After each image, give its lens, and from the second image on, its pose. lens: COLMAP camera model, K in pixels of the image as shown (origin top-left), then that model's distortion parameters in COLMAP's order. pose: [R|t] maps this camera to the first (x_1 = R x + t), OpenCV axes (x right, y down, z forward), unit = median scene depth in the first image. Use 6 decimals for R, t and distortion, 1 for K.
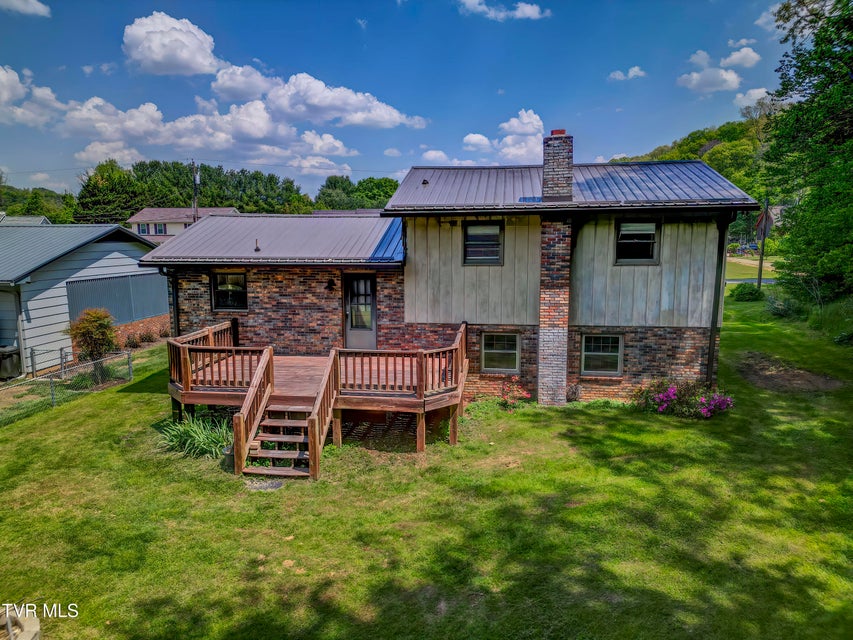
lens RADIAL K [[593.5, 0, 422.7], [0, 593.5, 321.2], [0, 0, 1]] dist [0.085187, -0.093431]
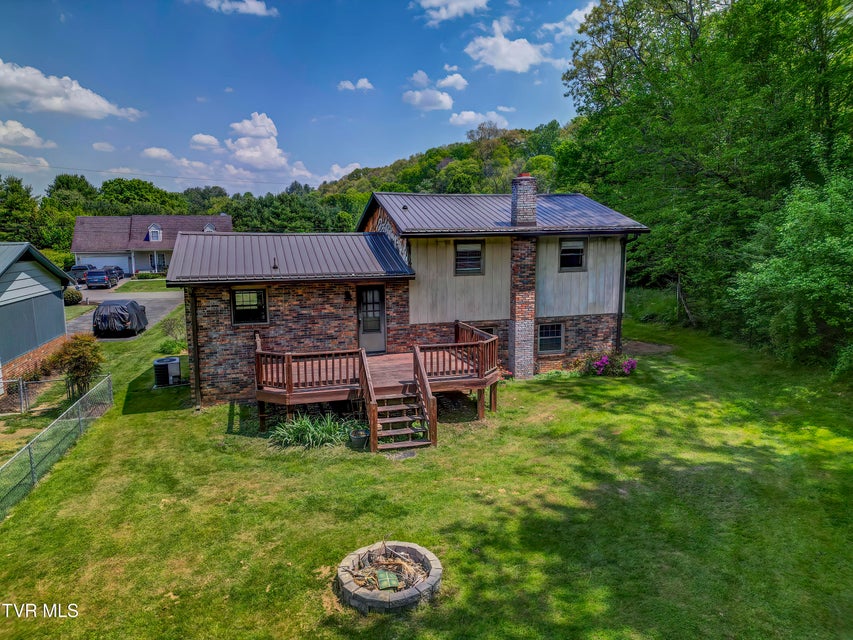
lens RADIAL K [[593.5, 0, 422.7], [0, 593.5, 321.2], [0, 0, 1]] dist [0.085187, -0.093431]
pose [[0.914644, -0.062973, 0.399326, -0.512830], [0.066455, 0.997776, 0.005134, -0.008833], [-0.398761, 0.021841, 0.916795, -0.124838]]
